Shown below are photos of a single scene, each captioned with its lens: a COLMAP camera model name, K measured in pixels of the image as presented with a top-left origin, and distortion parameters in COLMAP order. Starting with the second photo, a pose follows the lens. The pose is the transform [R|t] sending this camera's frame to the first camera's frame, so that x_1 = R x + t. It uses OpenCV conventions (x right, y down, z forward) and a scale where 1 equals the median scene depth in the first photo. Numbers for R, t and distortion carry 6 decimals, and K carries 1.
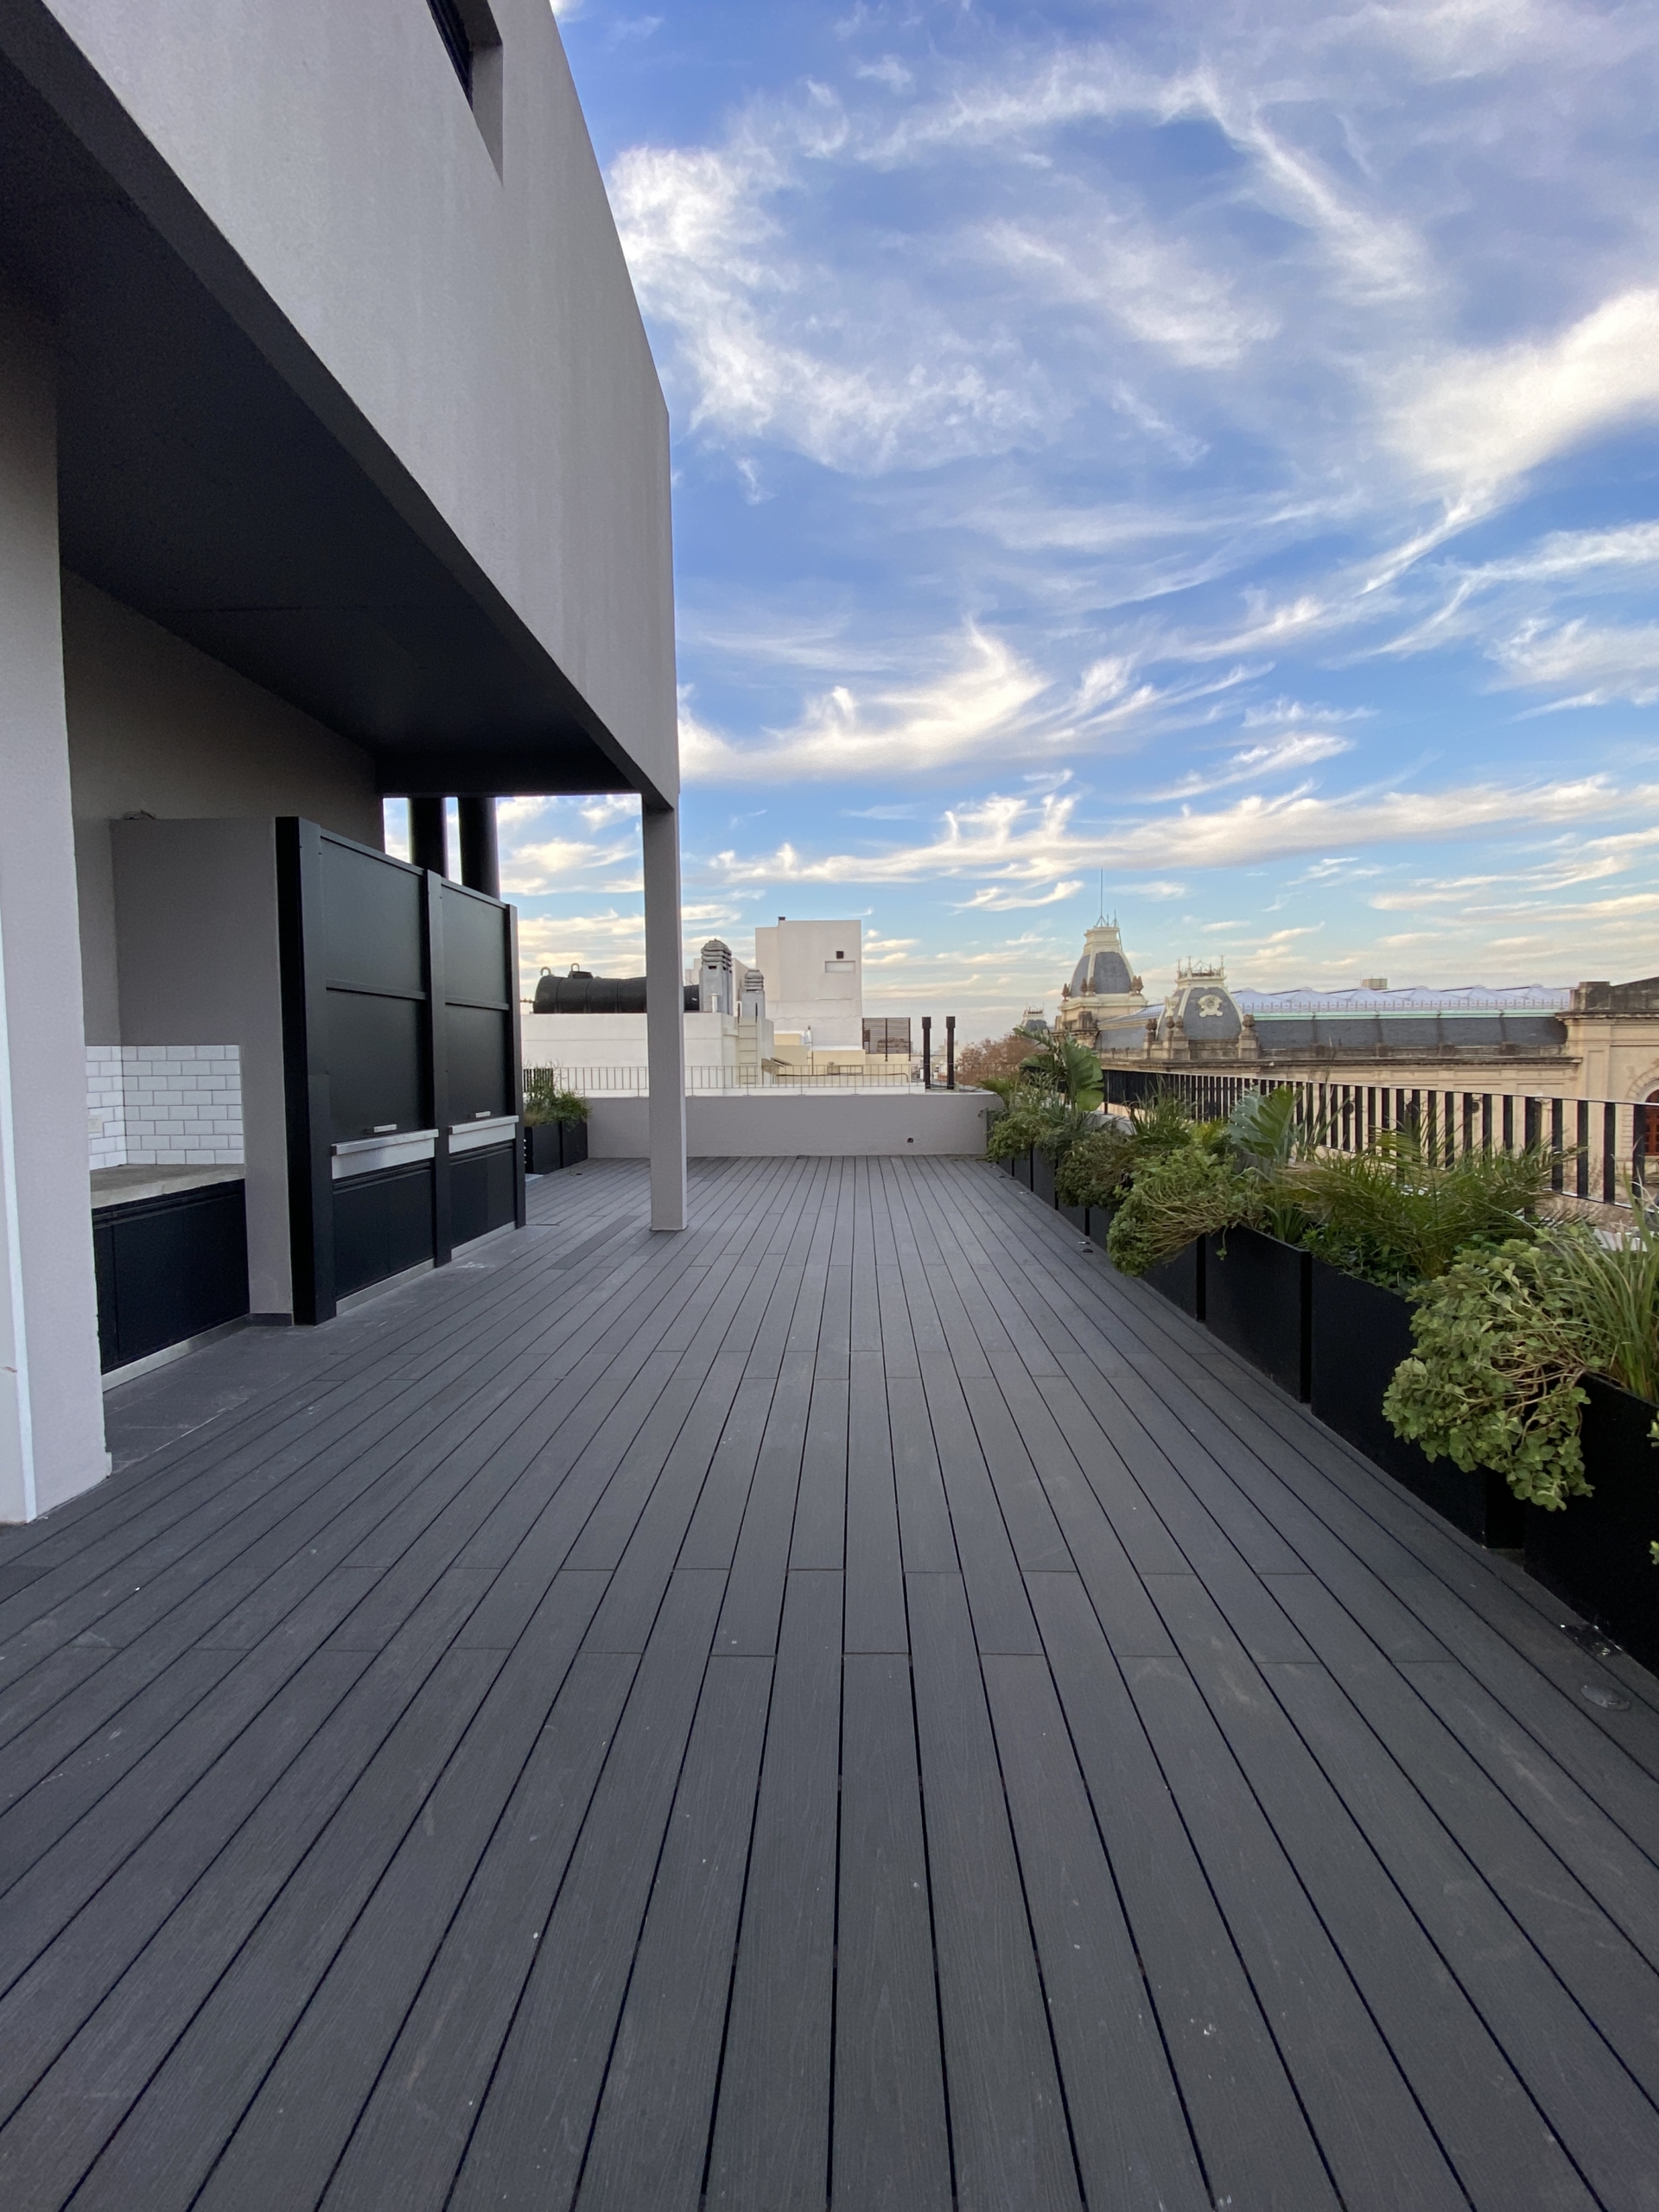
lens RADIAL K [[929.4, 0, 829.2], [0, 929.4, 1099.5], [0, 0, 1]] dist [0.002469, -0.000289]
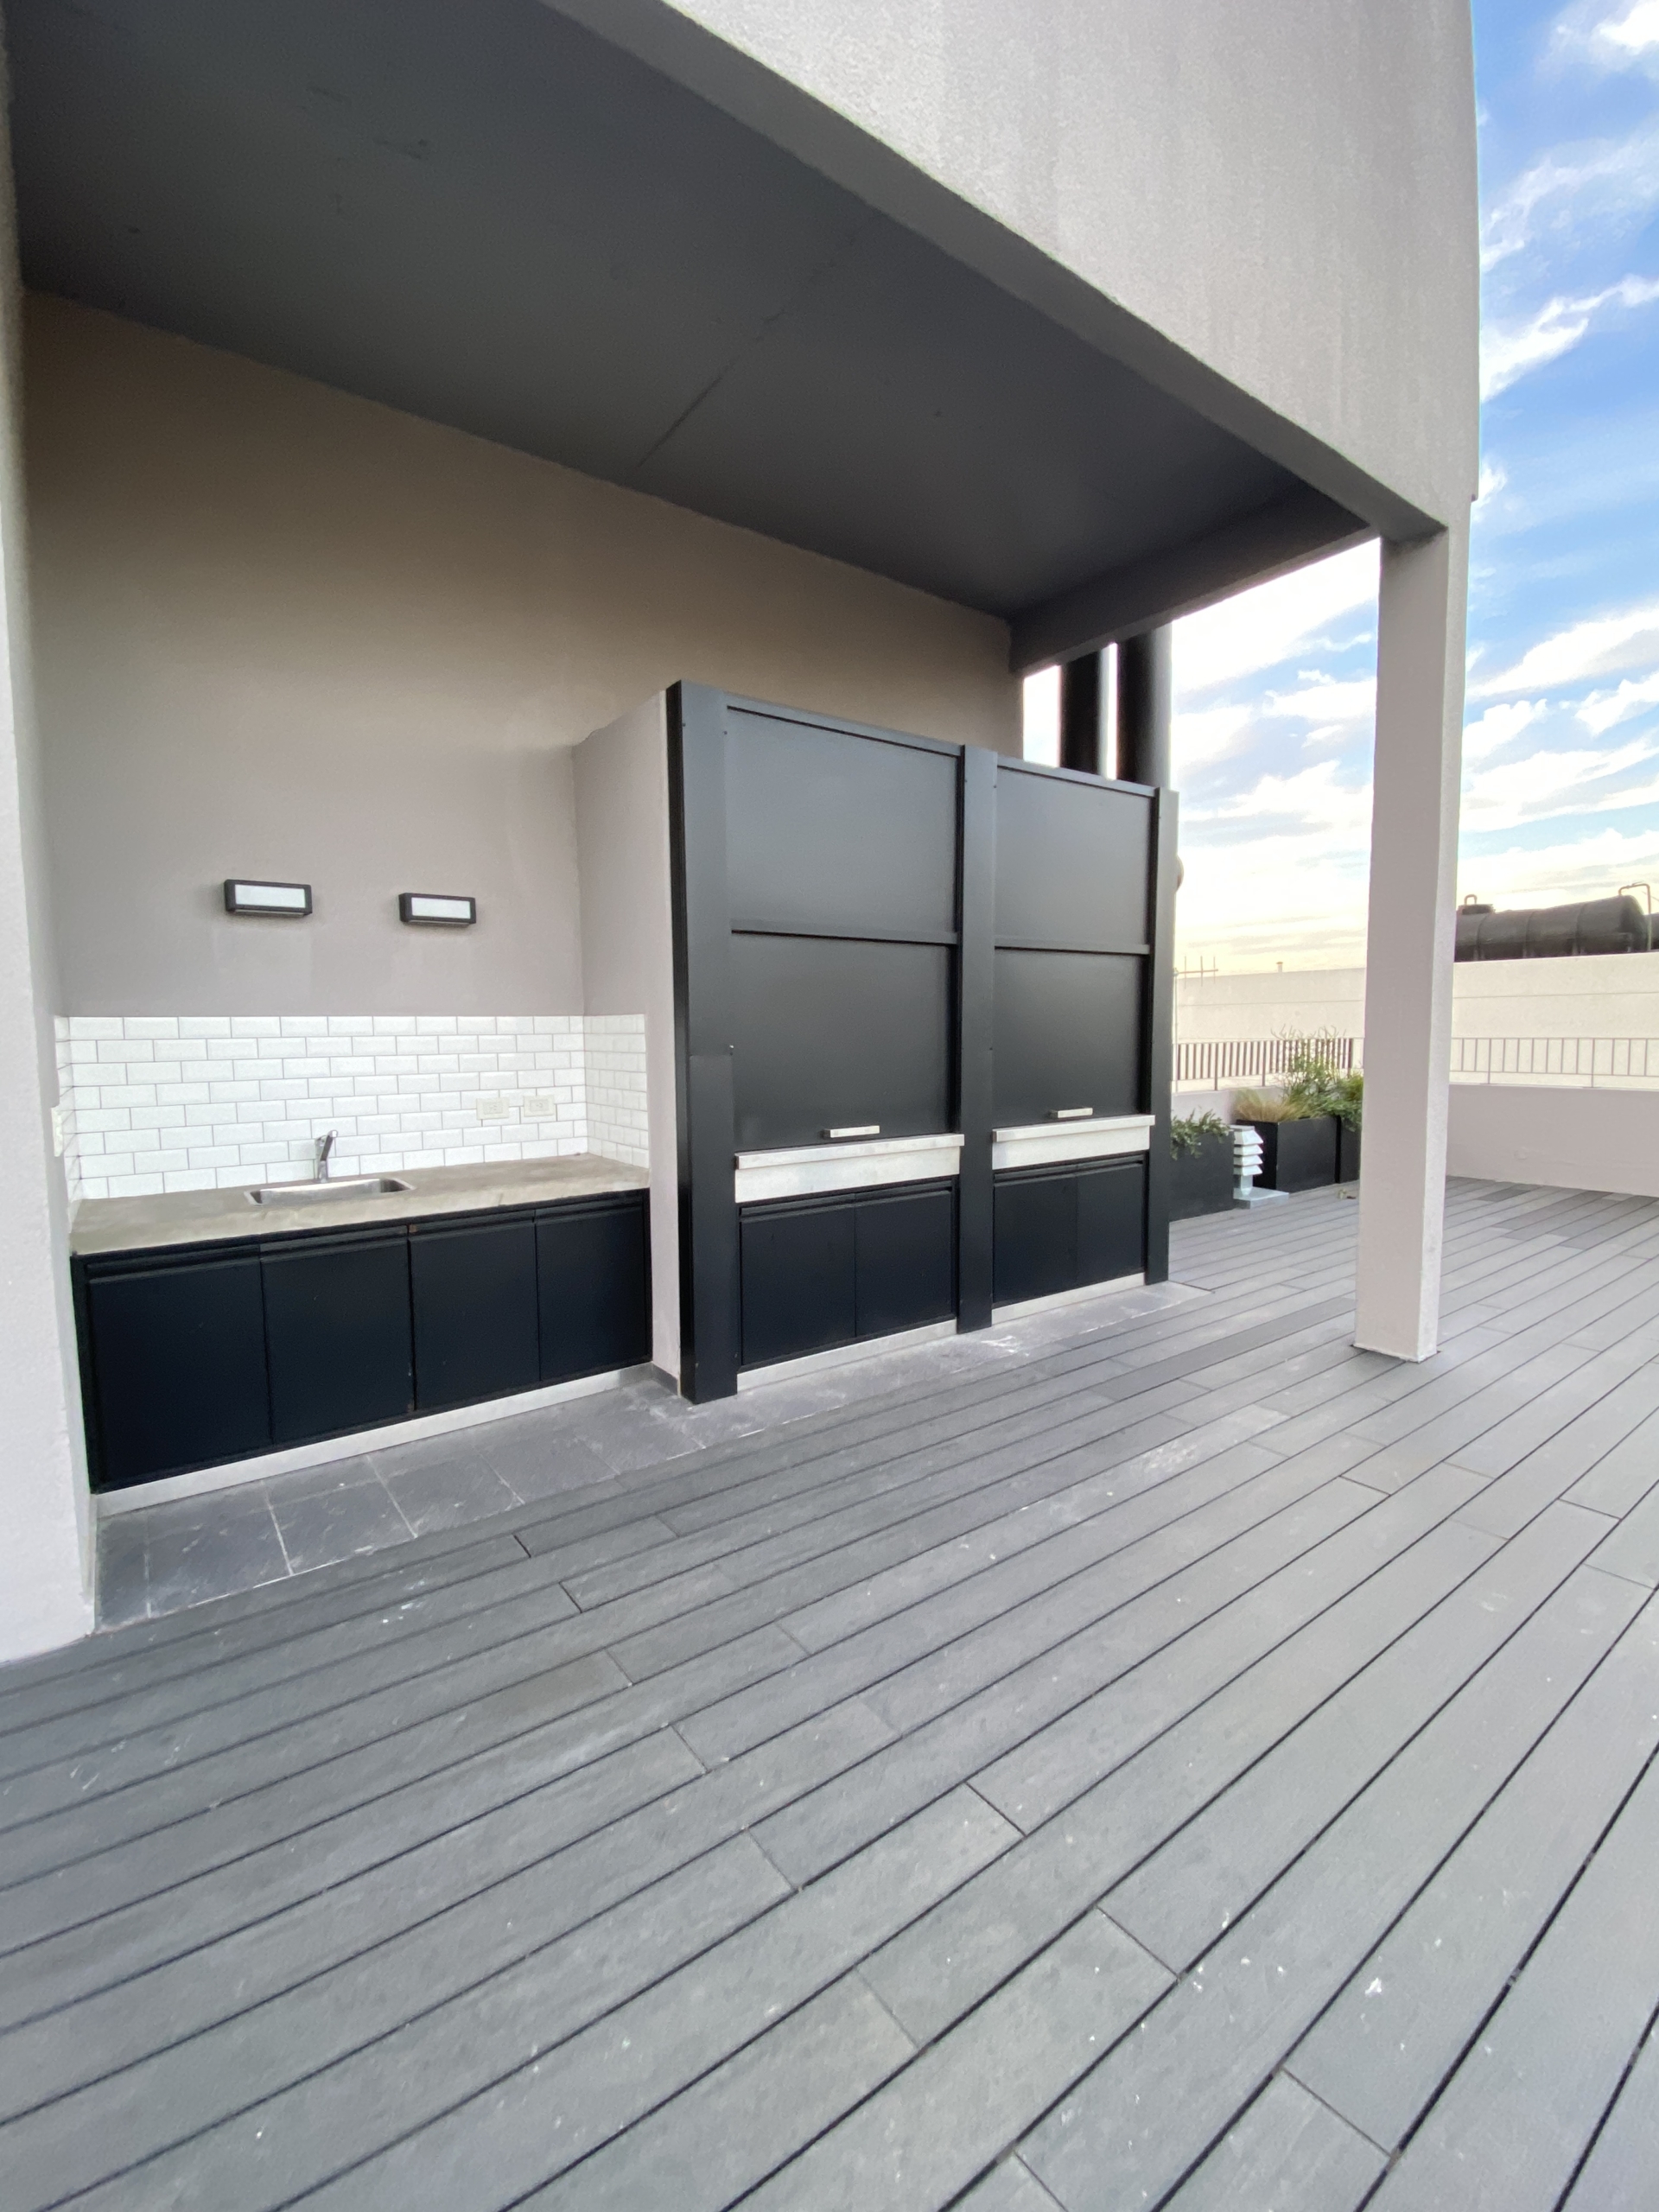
lens RADIAL K [[929.4, 0, 830.8], [0, 929.4, 1098.8], [0, 0, 1]] dist [0.002469, -0.000289]
pose [[0.614886, 0.063119, -0.786086, 0.052268], [-0.031819, 0.997966, 0.055242, -0.030338], [0.787974, -0.008955, 0.615643, 0.550037]]
